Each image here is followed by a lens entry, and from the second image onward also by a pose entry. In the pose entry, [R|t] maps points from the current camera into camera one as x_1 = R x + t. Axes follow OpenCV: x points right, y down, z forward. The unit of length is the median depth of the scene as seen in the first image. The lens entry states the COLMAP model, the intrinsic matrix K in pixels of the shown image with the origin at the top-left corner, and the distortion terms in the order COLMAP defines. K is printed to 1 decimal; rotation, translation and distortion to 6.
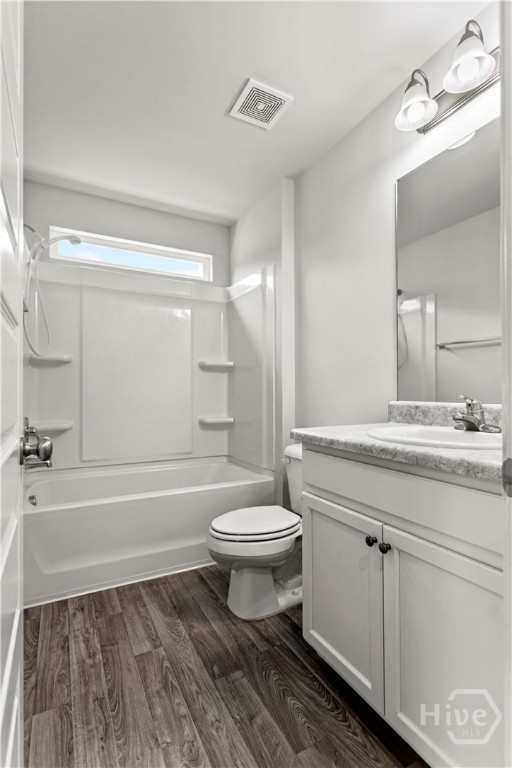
lens RADIAL K [[365.4, 0, 251.9], [0, 365.4, 385.4], [0, 0, 1]] dist [0.001860, 0.000355]
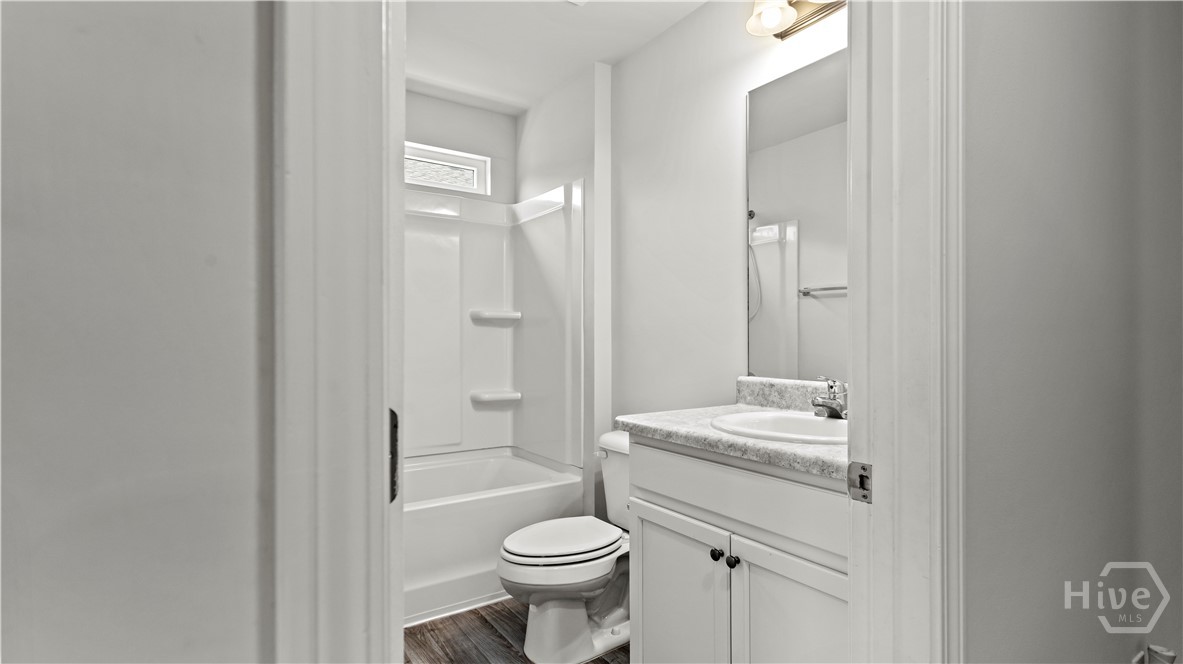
lens RADIAL K [[572.4, 0, 594.8], [0, 572.4, 332.8], [0, 0, 1]] dist [0.000875, 0.000174]
pose [[0.993174, 0.000742, 0.116641, -0.065338], [-0.001764, 0.999961, 0.008657, -0.057871], [-0.116630, -0.008804, 0.993136, -0.165194]]
